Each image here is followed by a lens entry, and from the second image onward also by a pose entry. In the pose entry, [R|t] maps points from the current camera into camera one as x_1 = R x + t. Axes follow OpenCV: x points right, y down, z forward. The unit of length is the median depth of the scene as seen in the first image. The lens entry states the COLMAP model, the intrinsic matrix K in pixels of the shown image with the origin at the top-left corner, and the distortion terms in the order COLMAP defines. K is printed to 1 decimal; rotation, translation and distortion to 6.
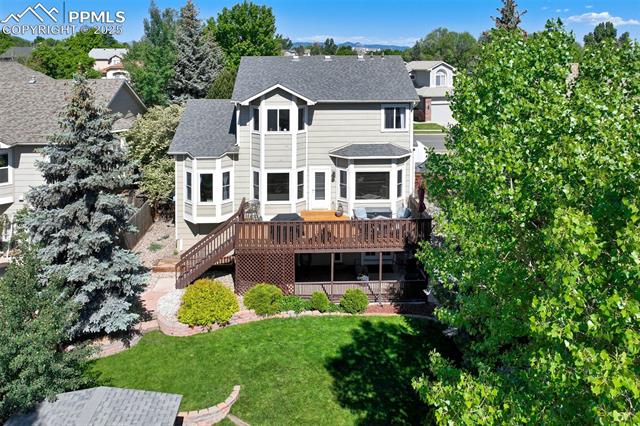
lens RADIAL K [[415.4, 0, 320.0], [0, 415.4, 213.0], [0, 0, 1]] dist [0.000003, -0.003163]
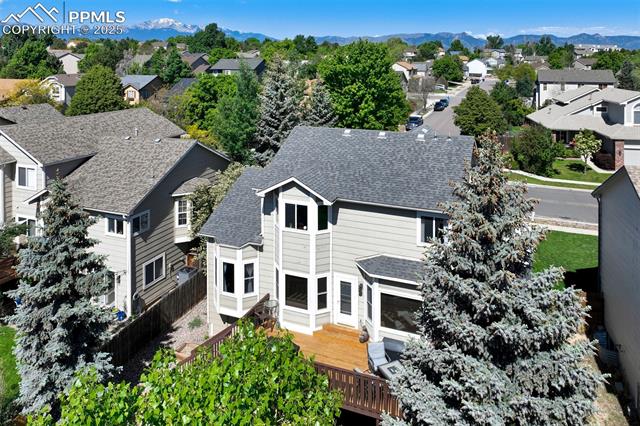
lens RADIAL K [[467.6, 0, 320.0], [0, 467.6, 213.0], [0, 0, 1]] dist [-0.000571, -0.000579]
pose [[0.921910, 0.090933, -0.376582, 0.282845], [-0.110080, 0.993482, -0.029592, -0.198378], [0.371436, 0.068735, 0.925911, 0.141903]]
